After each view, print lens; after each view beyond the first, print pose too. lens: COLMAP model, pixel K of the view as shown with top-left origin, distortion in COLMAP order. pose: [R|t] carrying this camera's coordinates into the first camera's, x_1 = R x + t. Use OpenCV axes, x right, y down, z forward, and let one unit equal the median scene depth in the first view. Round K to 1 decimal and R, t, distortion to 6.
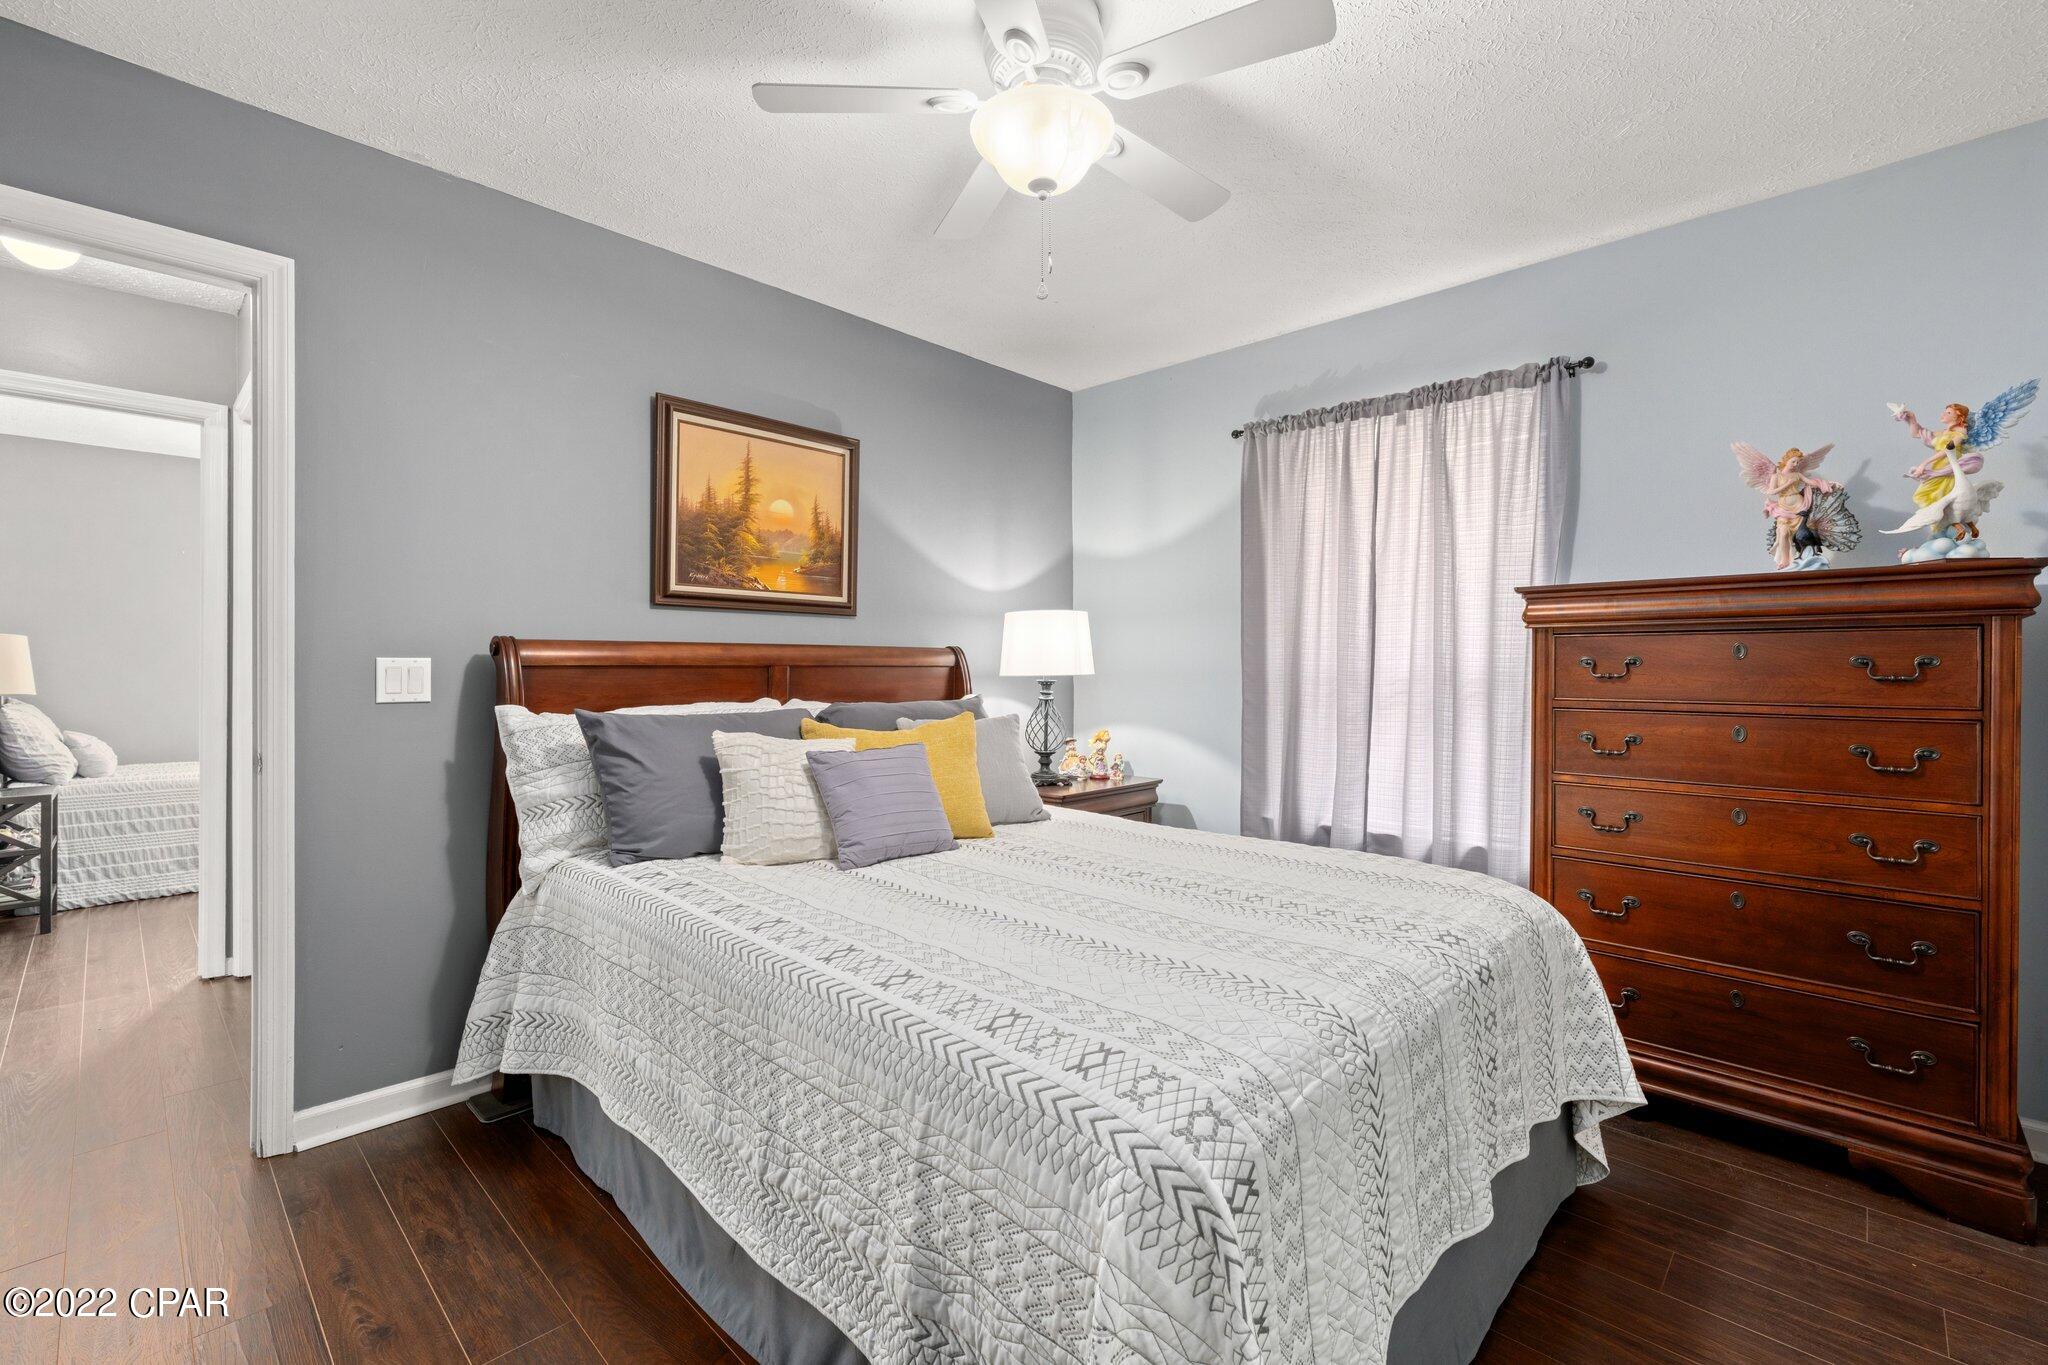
lens RADIAL K [[878.5, 0, 1017.3], [0, 878.5, 677.8], [0, 0, 1]] dist [0.000991, -0.000336]
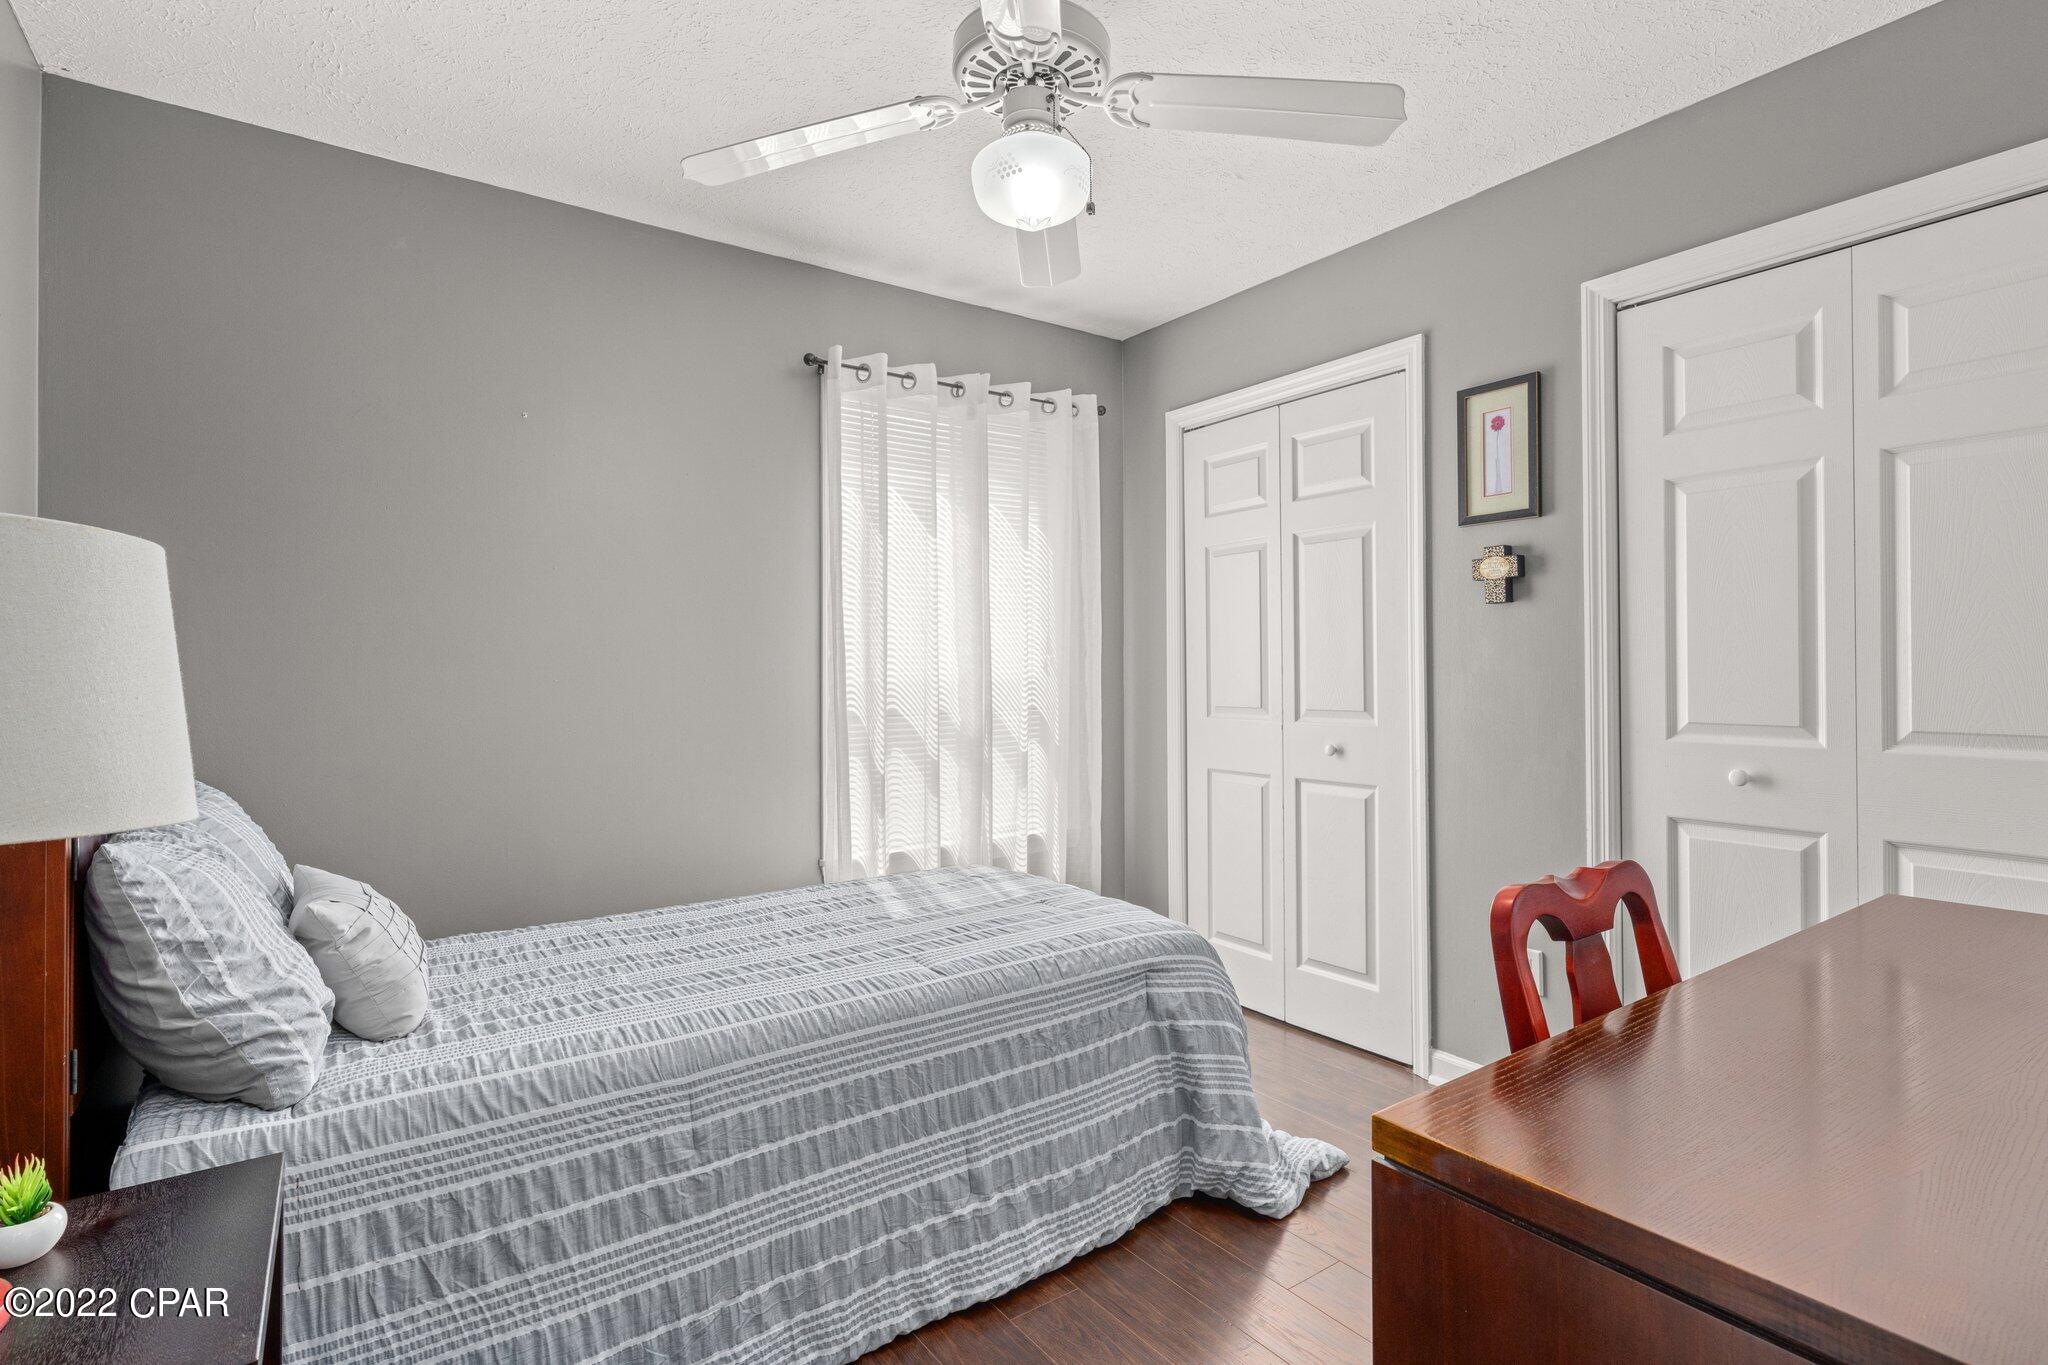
lens RADIAL K [[993.6, 0, 1026.6], [0, 993.6, 671.6], [0, 0, 1]] dist [0.002186, 0.000364]
pose [[0.984400, -0.003628, -0.175910, -0.788796], [0.001574, 0.999929, -0.011811, -0.013948], [0.175940, 0.011350, 0.984335, 0.716510]]
